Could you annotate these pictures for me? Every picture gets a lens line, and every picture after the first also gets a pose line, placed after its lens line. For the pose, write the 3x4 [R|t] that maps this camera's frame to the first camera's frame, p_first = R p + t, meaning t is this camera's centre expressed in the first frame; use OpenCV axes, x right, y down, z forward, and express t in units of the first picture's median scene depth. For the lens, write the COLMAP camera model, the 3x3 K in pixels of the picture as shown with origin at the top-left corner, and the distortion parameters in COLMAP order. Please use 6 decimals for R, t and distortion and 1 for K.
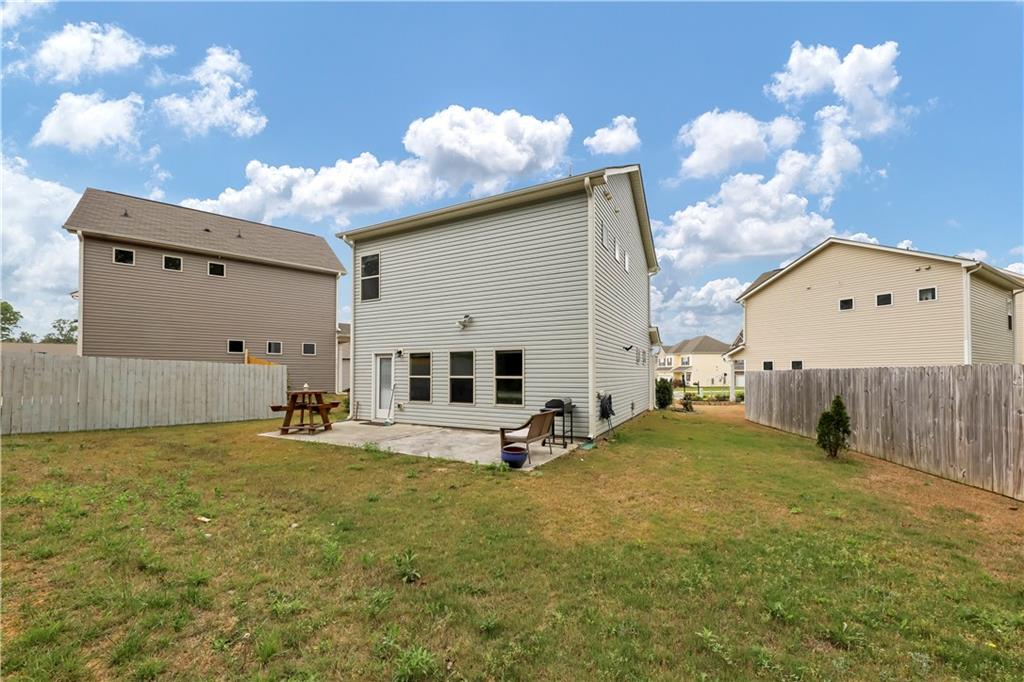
lens RADIAL K [[397.6, 0, 510.0], [0, 397.6, 366.7], [0, 0, 1]] dist [0.009766, -0.000043]
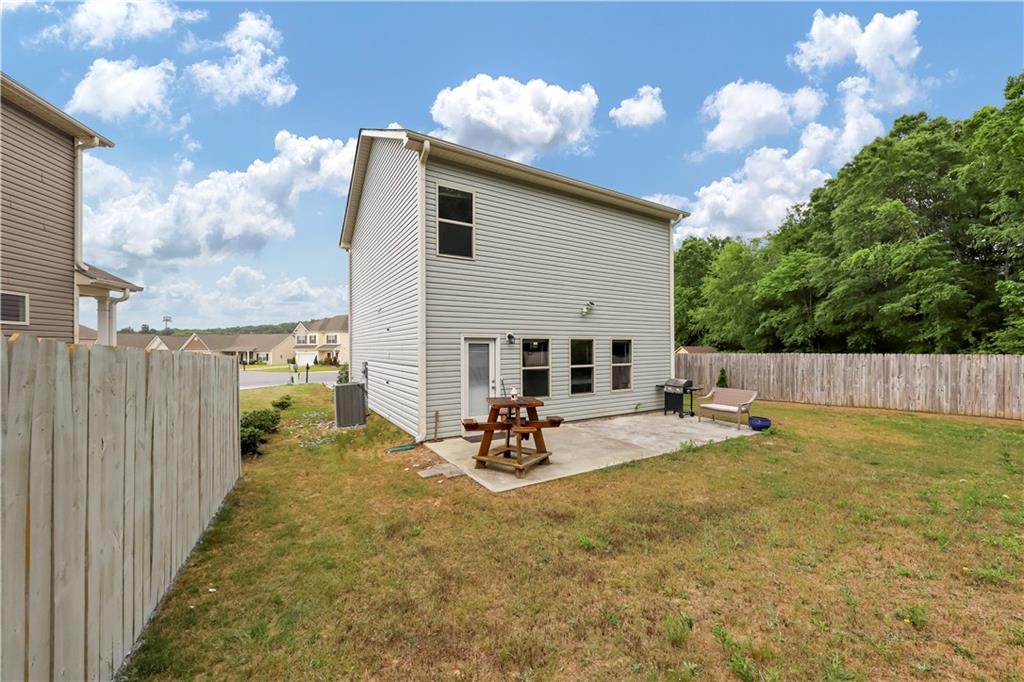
lens RADIAL K [[384.1, 0, 513.6], [0, 384.1, 347.1], [0, 0, 1]] dist [0.013940, -0.007437]
pose [[0.504803, 0.000357, 0.863235, -0.952794], [-0.009195, 0.999945, 0.004963, -0.021365], [-0.863186, -0.010443, 0.504778, 0.650548]]
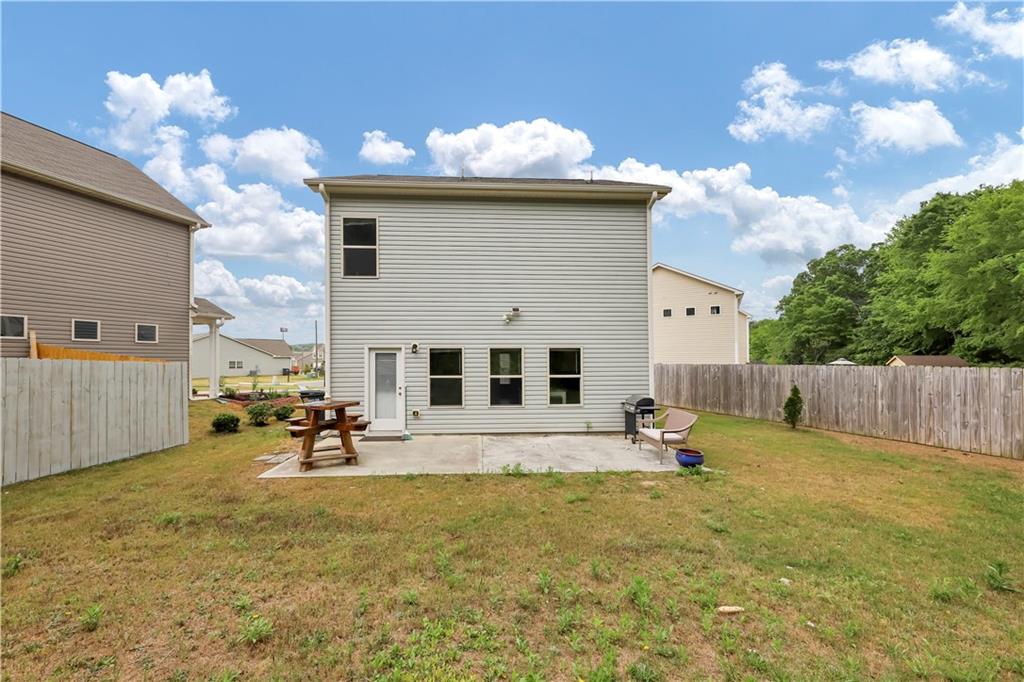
lens RADIAL K [[392.1, 0, 509.1], [0, 392.1, 355.0], [0, 0, 1]] dist [0.009303, -0.000112]
pose [[0.854752, 0.002796, 0.519029, -0.550256], [-0.006015, 0.999972, 0.004519, -0.025354], [-0.519002, -0.006984, 0.854745, 0.229990]]
